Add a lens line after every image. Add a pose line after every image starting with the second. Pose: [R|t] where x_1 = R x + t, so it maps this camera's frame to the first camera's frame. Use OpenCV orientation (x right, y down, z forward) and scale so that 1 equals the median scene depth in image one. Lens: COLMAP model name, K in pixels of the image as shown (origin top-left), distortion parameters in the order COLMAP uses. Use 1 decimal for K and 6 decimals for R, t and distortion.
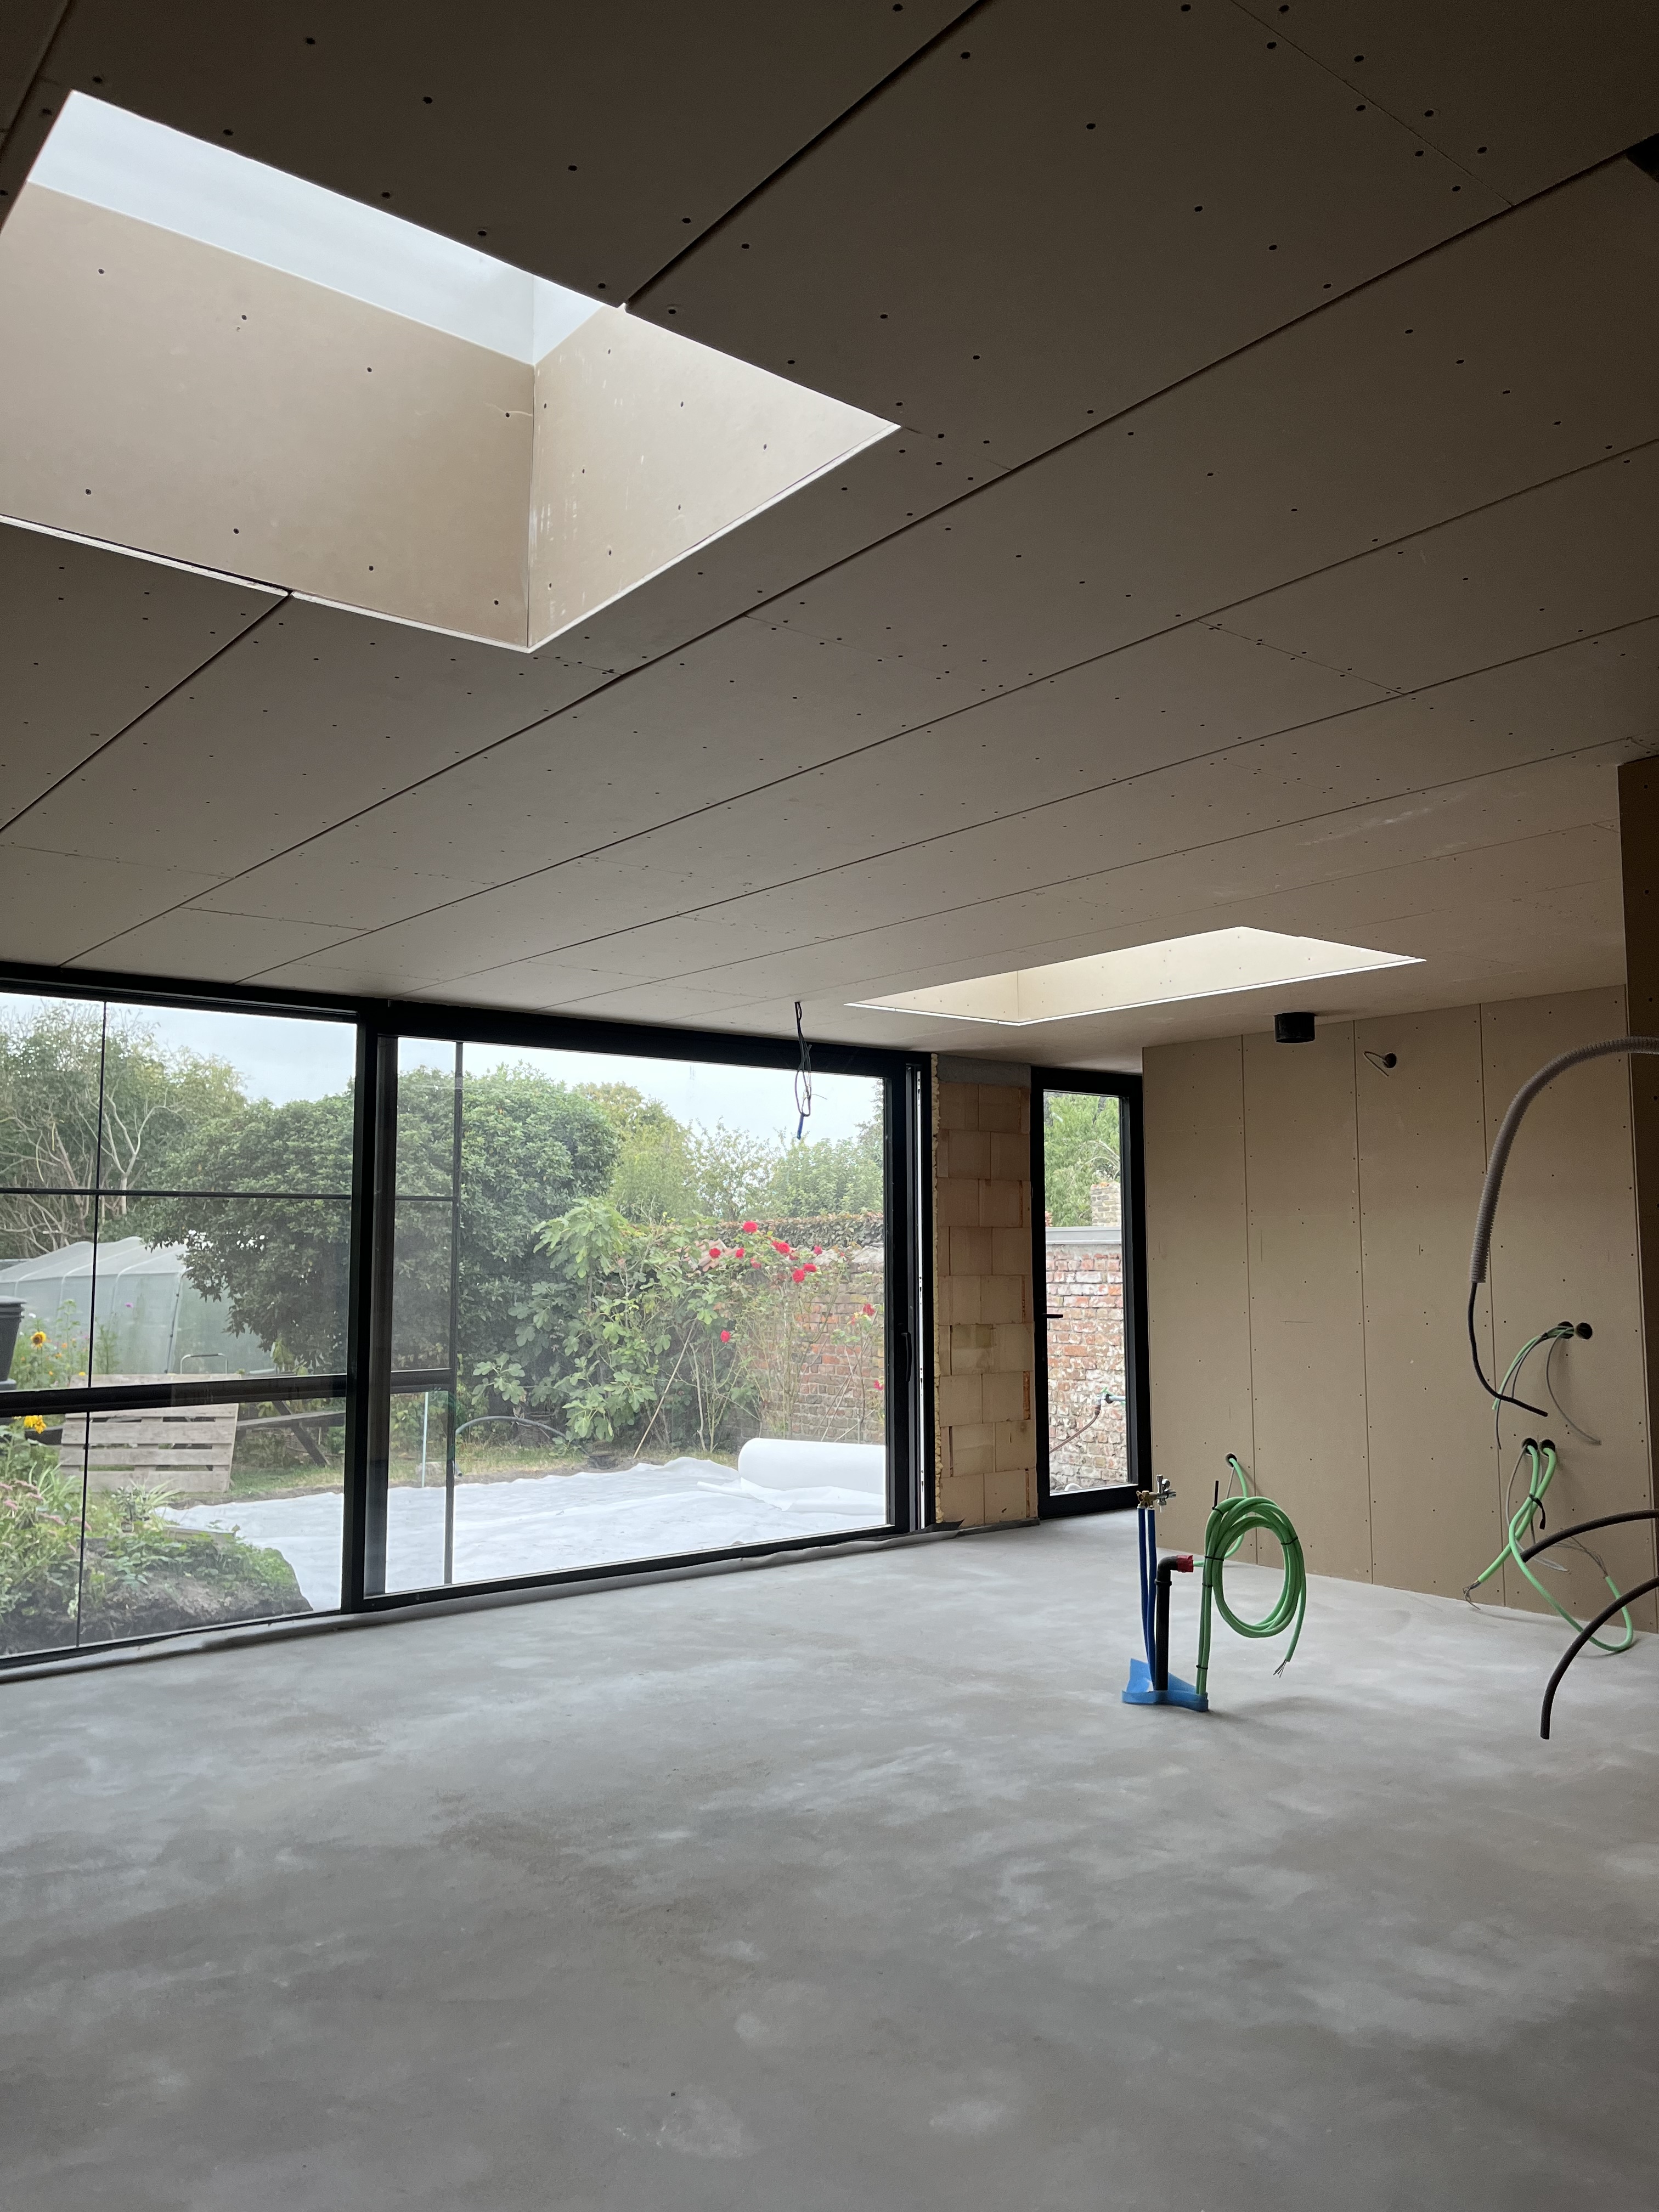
lens RADIAL K [[1686.6, 0, 843.3], [0, 1686.6, 1101.6], [0, 0, 1]] dist [0.042739, -0.043046]
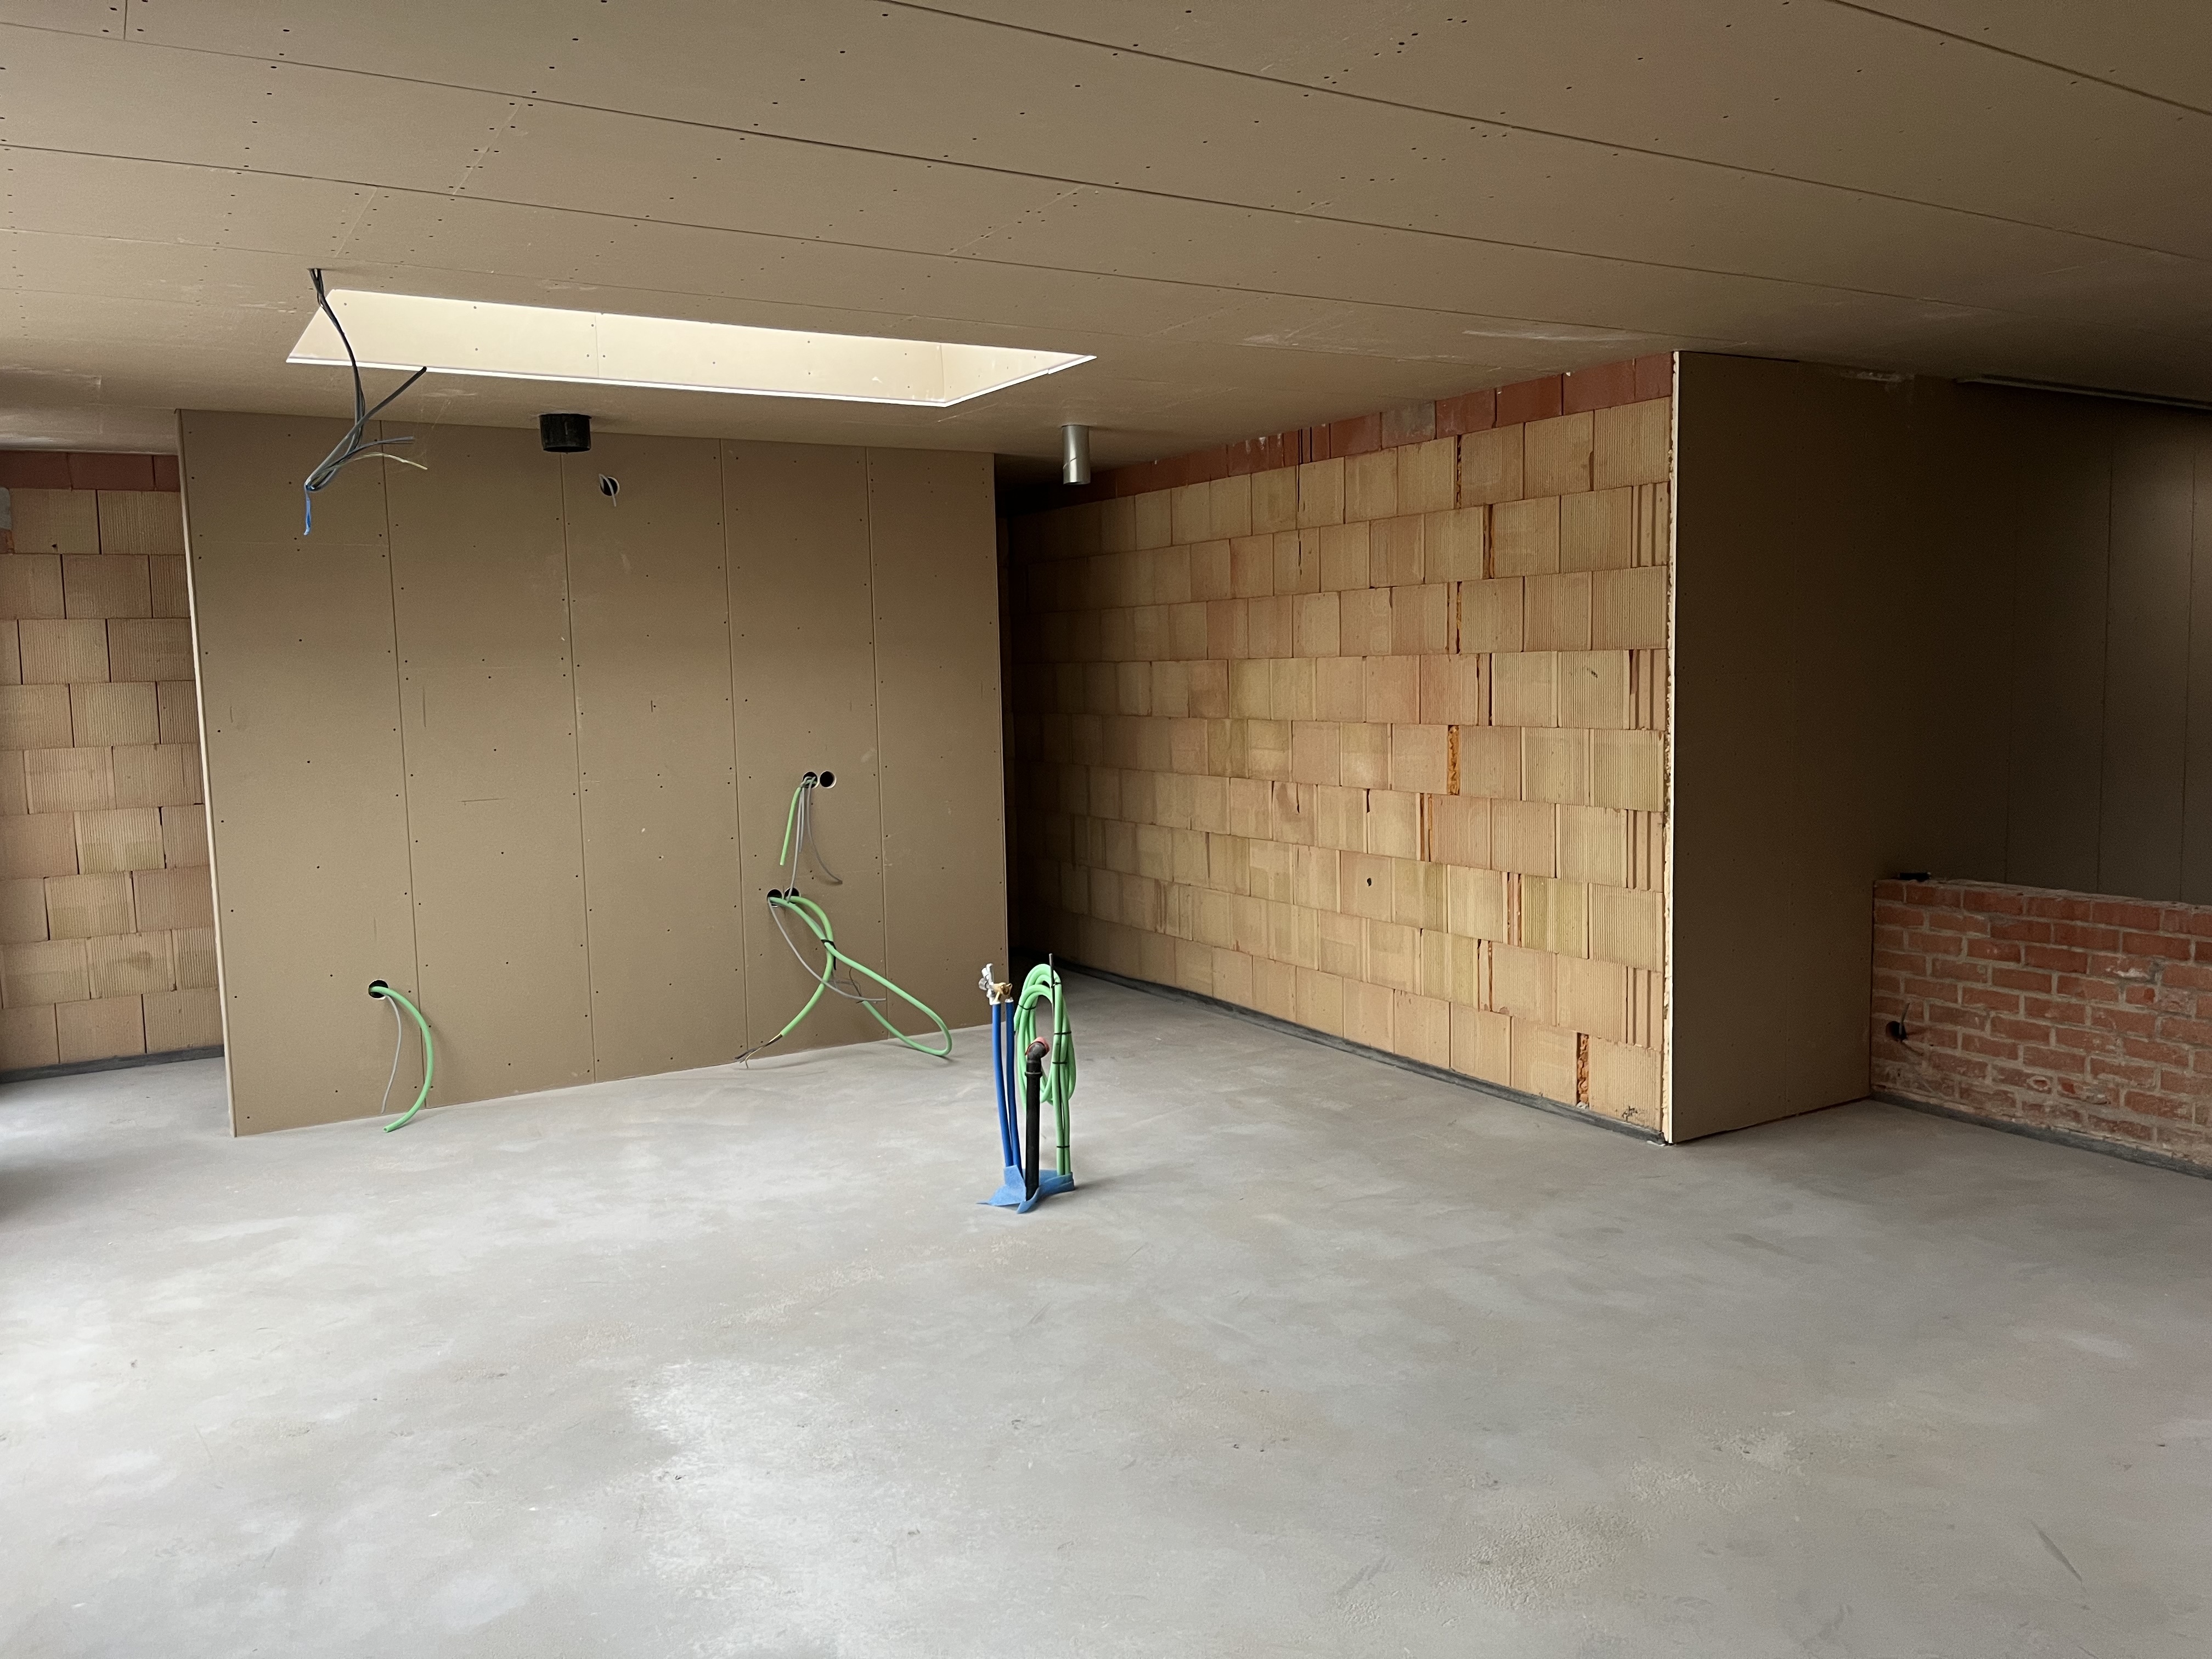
lens RADIAL K [[1686.6, 0, 1084.9], [0, 1686.6, 831.9], [0, 0, 1]] dist [0.042739, -0.043046]
pose [[0.139382, -0.099586, 0.985218, -0.831352], [-0.070775, 0.991384, 0.110222, 0.061095], [-0.987706, -0.085091, 0.131133, 1.032814]]
